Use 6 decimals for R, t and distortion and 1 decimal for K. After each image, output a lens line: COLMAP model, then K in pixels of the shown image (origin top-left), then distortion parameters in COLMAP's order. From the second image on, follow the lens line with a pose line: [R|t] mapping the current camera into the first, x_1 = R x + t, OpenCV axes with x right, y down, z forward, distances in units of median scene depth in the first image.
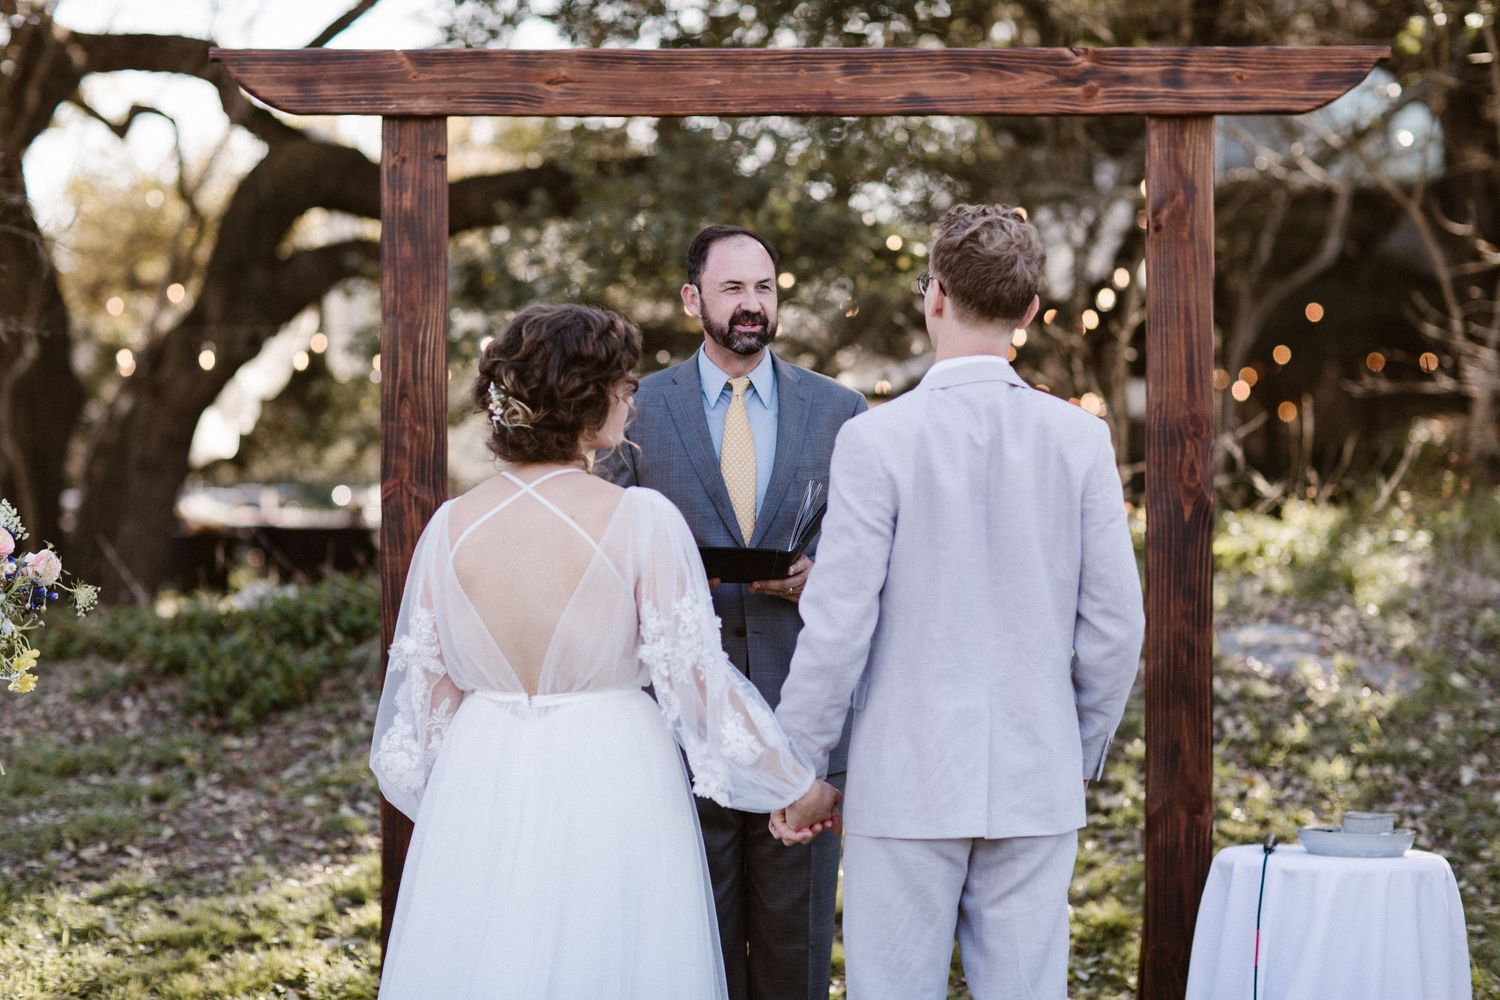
lens RADIAL K [[3568.6, 0, 737.6], [0, 3568.6, 483.3], [0, 0, 1]] dist [0.047392, 0.000000]
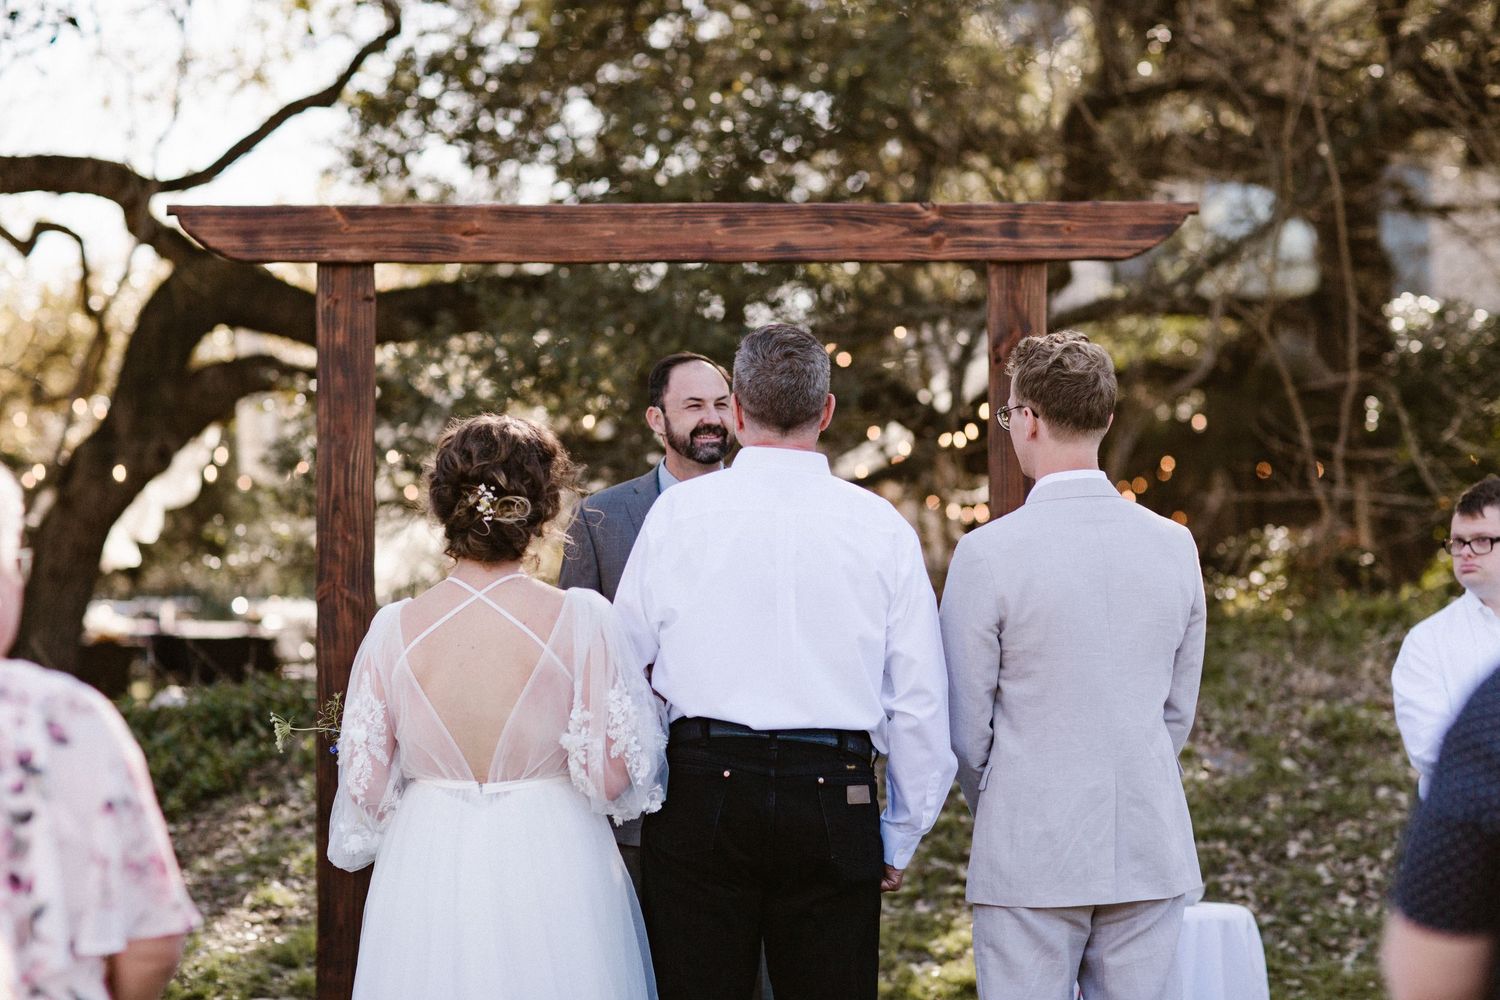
lens RADIAL K [[3568.6, 0, 746.6], [0, 3568.6, 443.8], [0, 0, 1]] dist [0.047392, 0.000000]
pose [[0.999423, -0.003276, 0.033812, -0.001463], [0.004683, 0.999123, -0.041610, 0.002421], [-0.033646, 0.041745, 0.998562, -0.127450]]
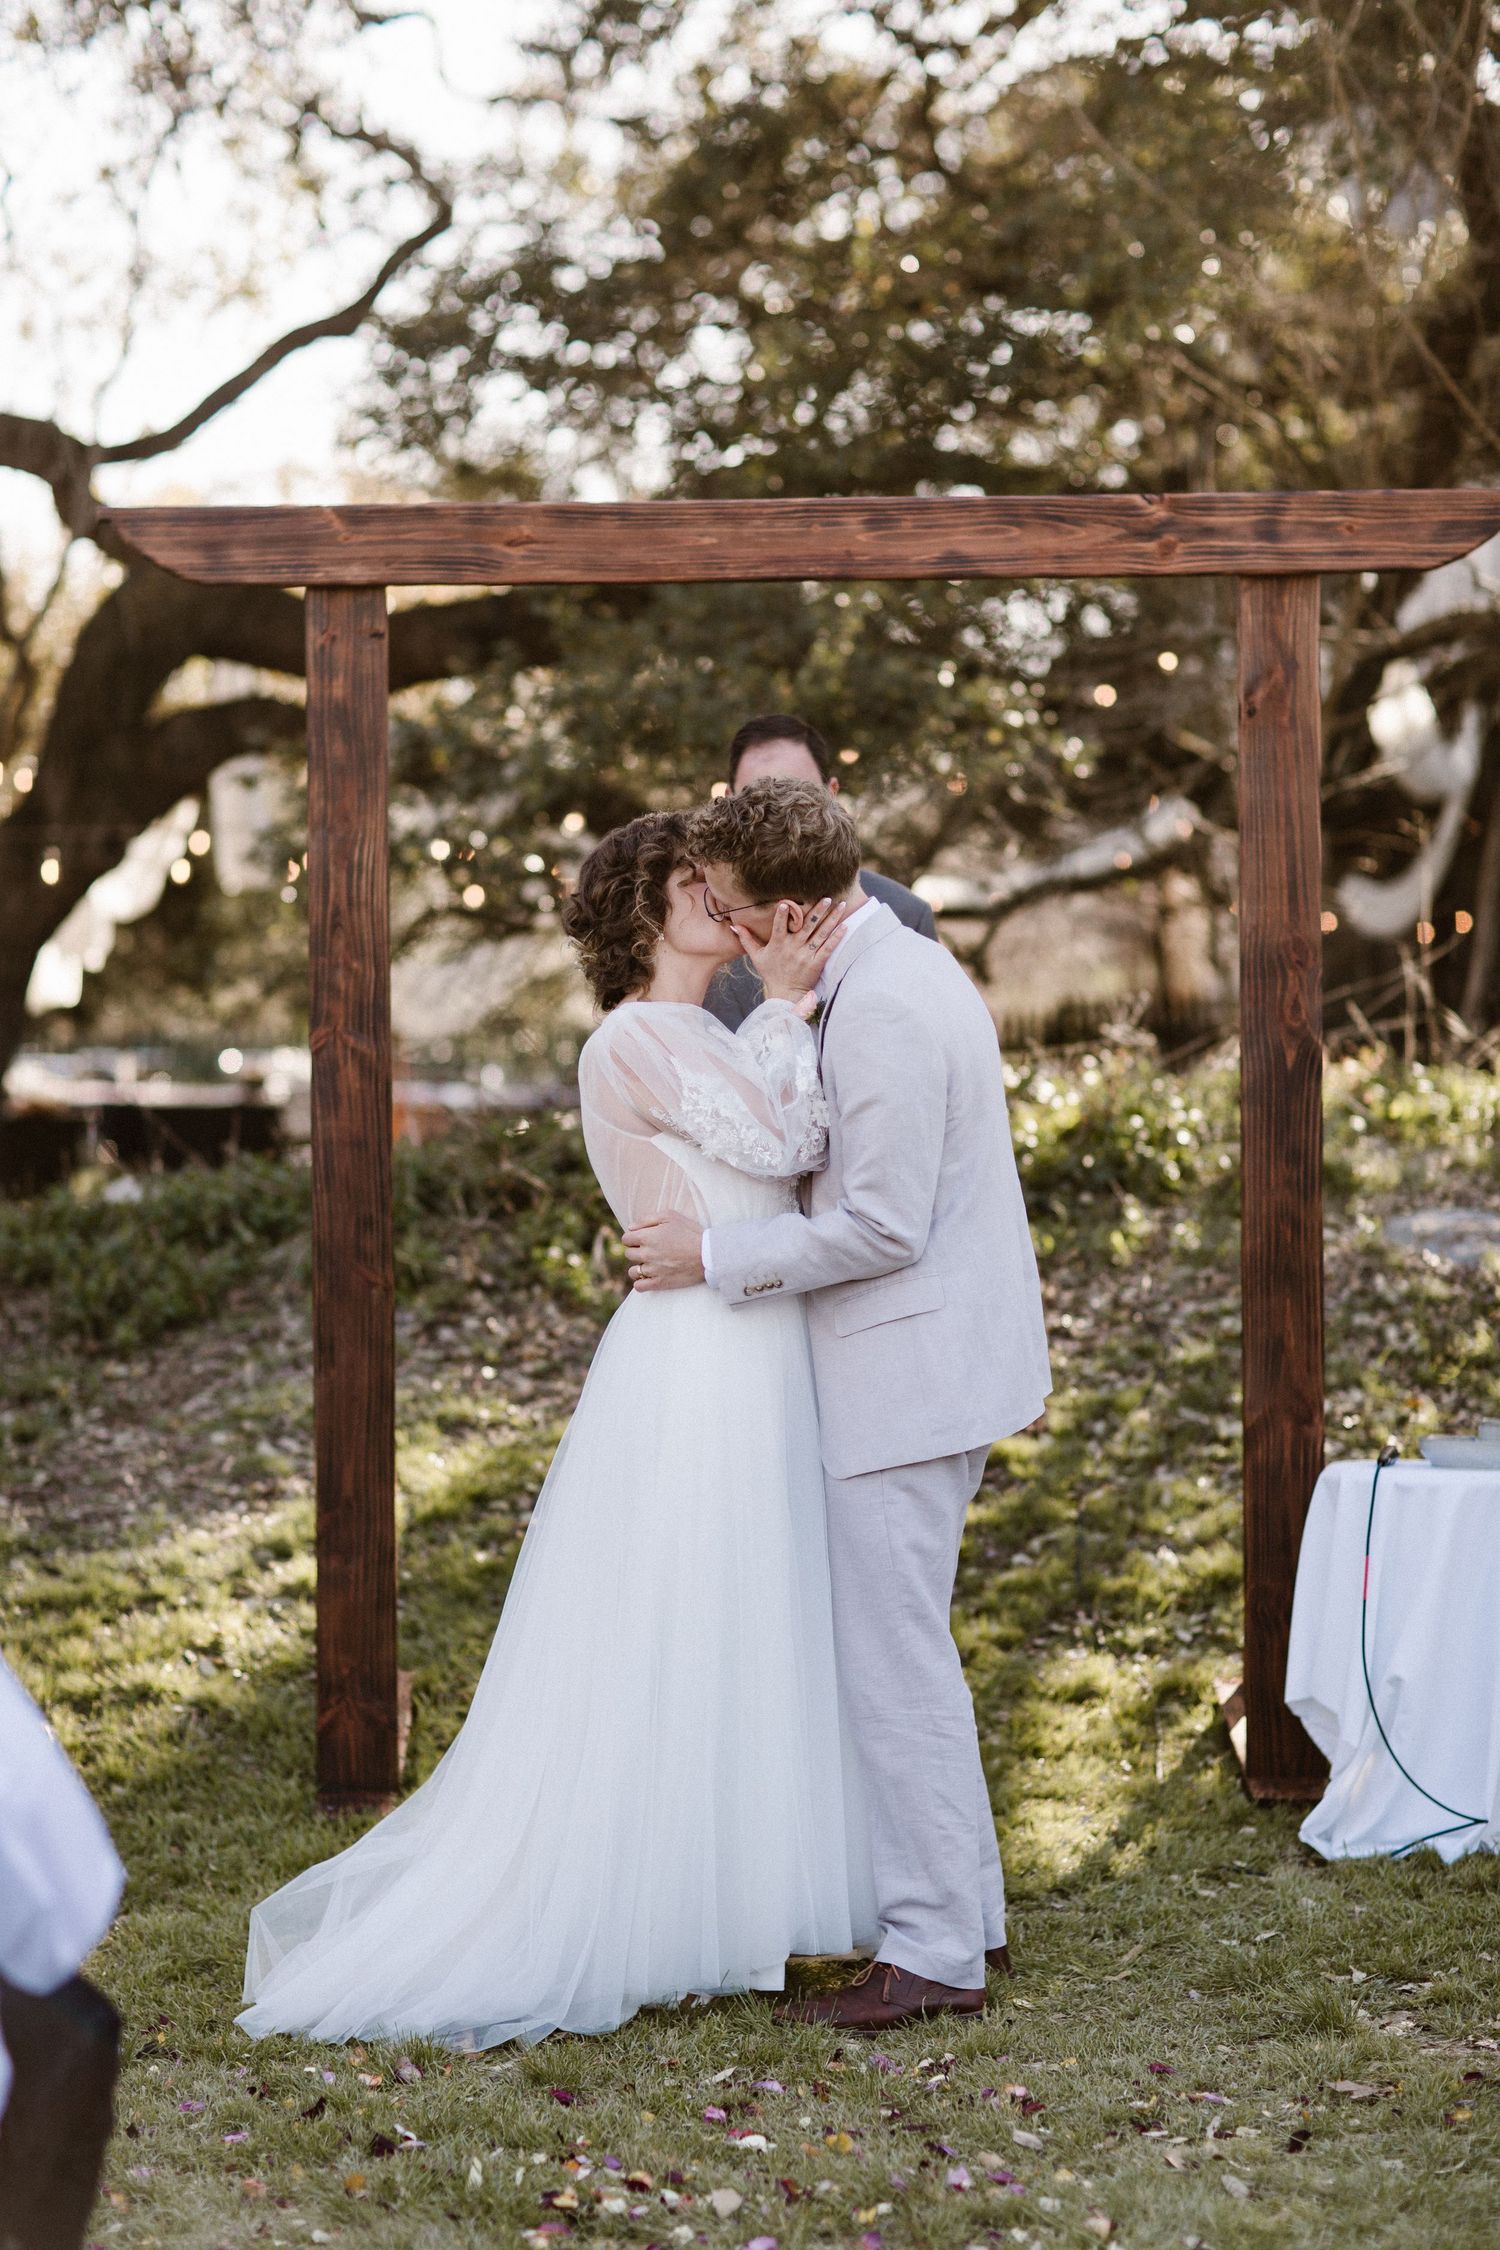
lens RADIAL K [[5353.0, 0, 752.4], [0, 5353.0, 1050.6], [0, 0, 1]] dist [0.047392, 0.000000]
pose [[0.999882, -0.009740, -0.011908, 0.015472], [0.009762, 0.999951, 0.001812, 0.002755], [0.011890, -0.001928, 0.999927, -0.215096]]
